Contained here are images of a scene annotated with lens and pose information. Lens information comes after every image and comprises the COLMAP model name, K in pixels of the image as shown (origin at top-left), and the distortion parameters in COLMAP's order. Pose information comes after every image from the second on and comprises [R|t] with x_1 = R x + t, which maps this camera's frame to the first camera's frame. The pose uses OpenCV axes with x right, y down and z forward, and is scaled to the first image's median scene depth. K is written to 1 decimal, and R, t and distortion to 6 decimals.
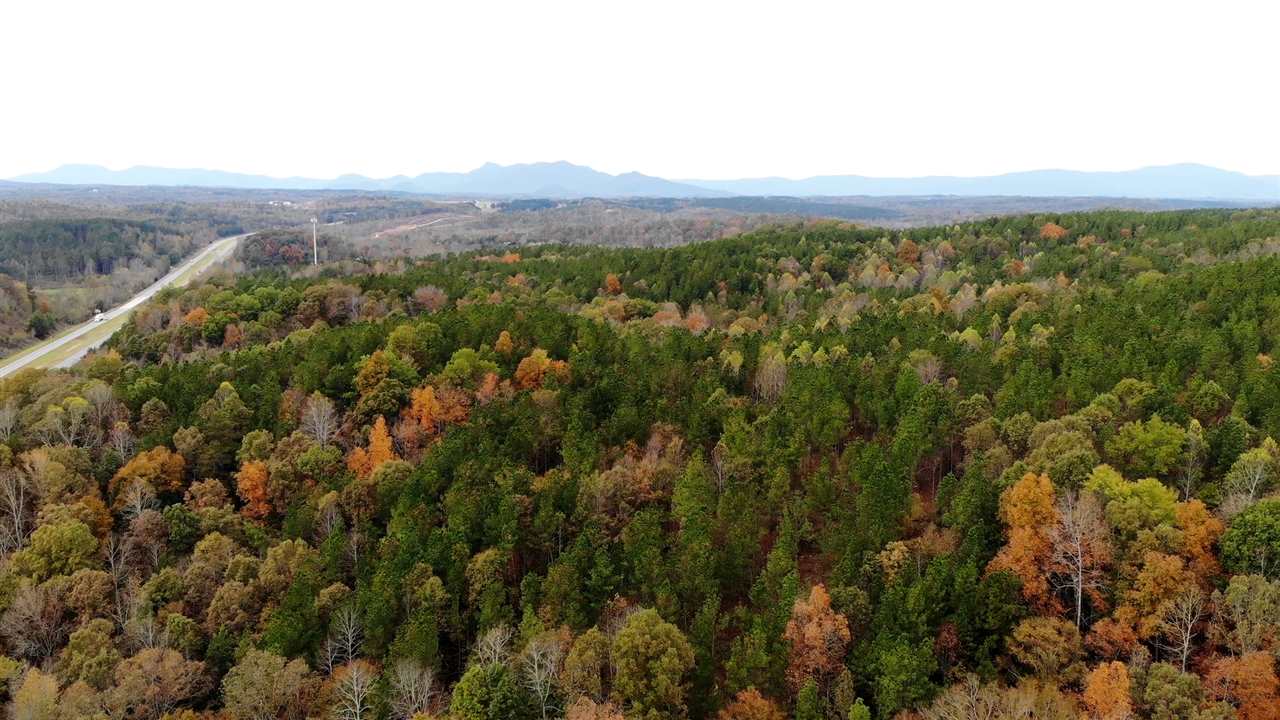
lens RADIAL K [[1001.9, 0, 640.0], [0, 1001.9, 360.0], [0, 0, 1]] dist [0.287068, -0.782215]
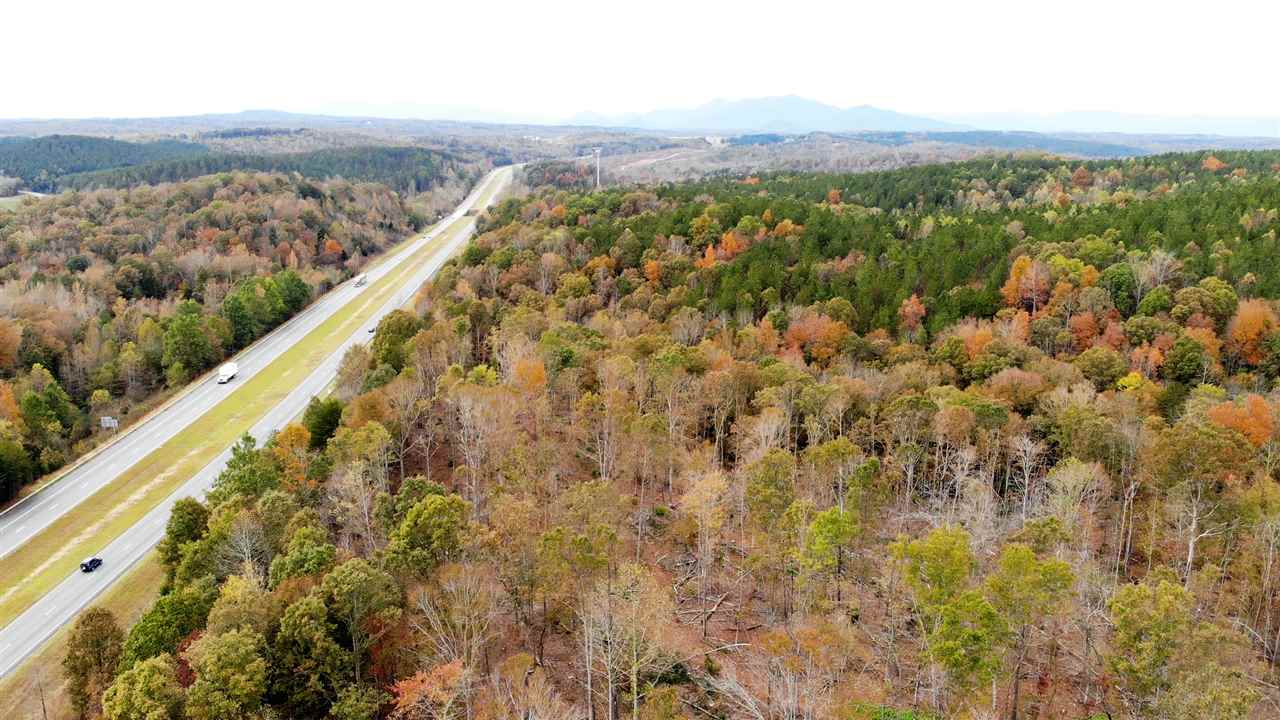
lens RADIAL K [[1001.9, 0, 640.0], [0, 1001.9, 360.0], [0, 0, 1]] dist [0.287068, -0.782215]
pose [[0.976519, 0.055245, -0.208226, 0.012156], [-0.042530, 0.996975, 0.065056, 0.055609], [0.211190, -0.054673, 0.975915, -0.334207]]
